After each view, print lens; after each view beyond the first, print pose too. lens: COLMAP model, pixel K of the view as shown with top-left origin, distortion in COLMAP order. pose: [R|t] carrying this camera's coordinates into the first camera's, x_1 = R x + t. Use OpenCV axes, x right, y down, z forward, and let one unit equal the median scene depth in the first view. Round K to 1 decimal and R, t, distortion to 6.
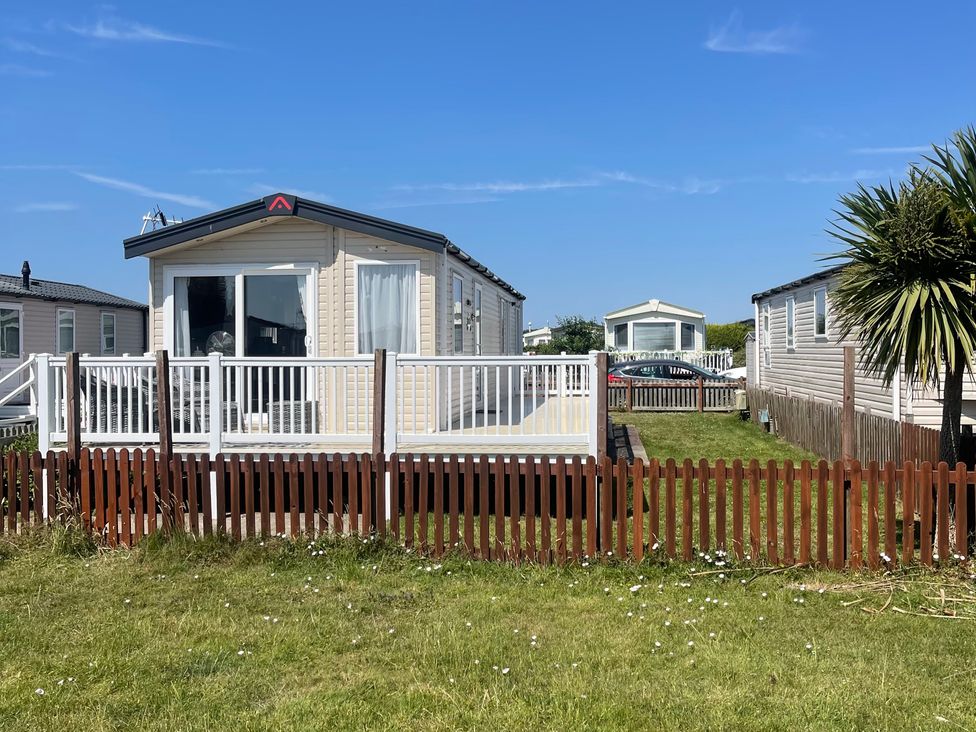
lens RADIAL K [[974.1, 0, 488.0], [0, 974.1, 366.0], [0, 0, 1]] dist [0.032670, -0.005434]
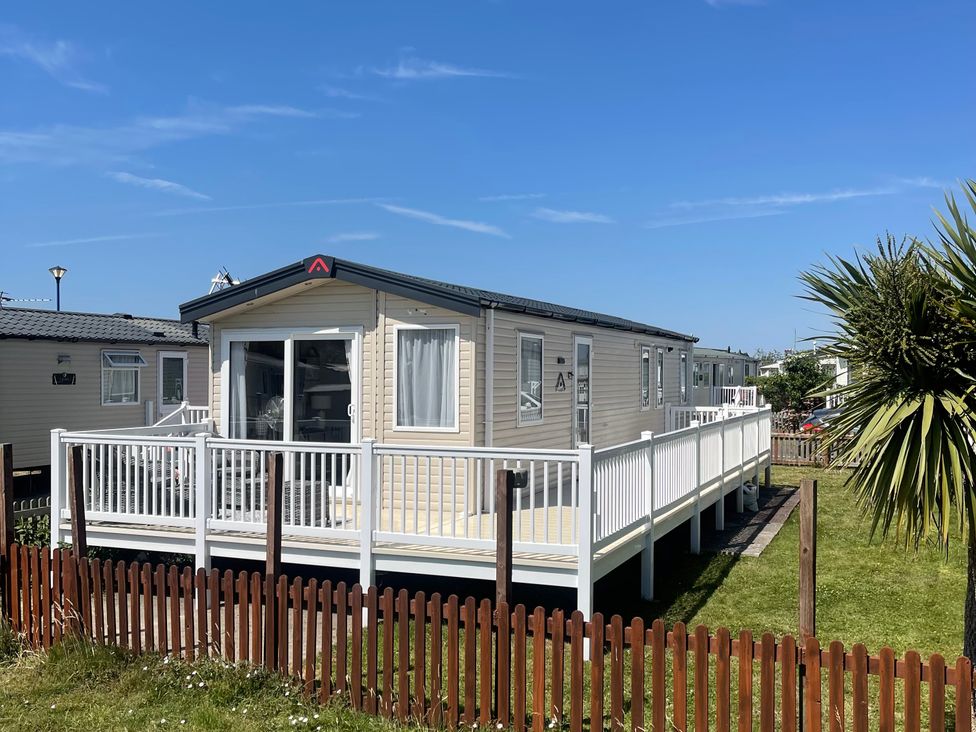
lens RADIAL K [[969.5, 0, 488.2], [0, 969.5, 375.2], [0, 0, 1]] dist [0.125675, -0.356029]
pose [[0.960048, 0.006724, -0.279754, 0.204809], [-0.009519, 0.999917, -0.008634, -0.052742], [0.279673, 0.010952, 0.960033, 0.139215]]
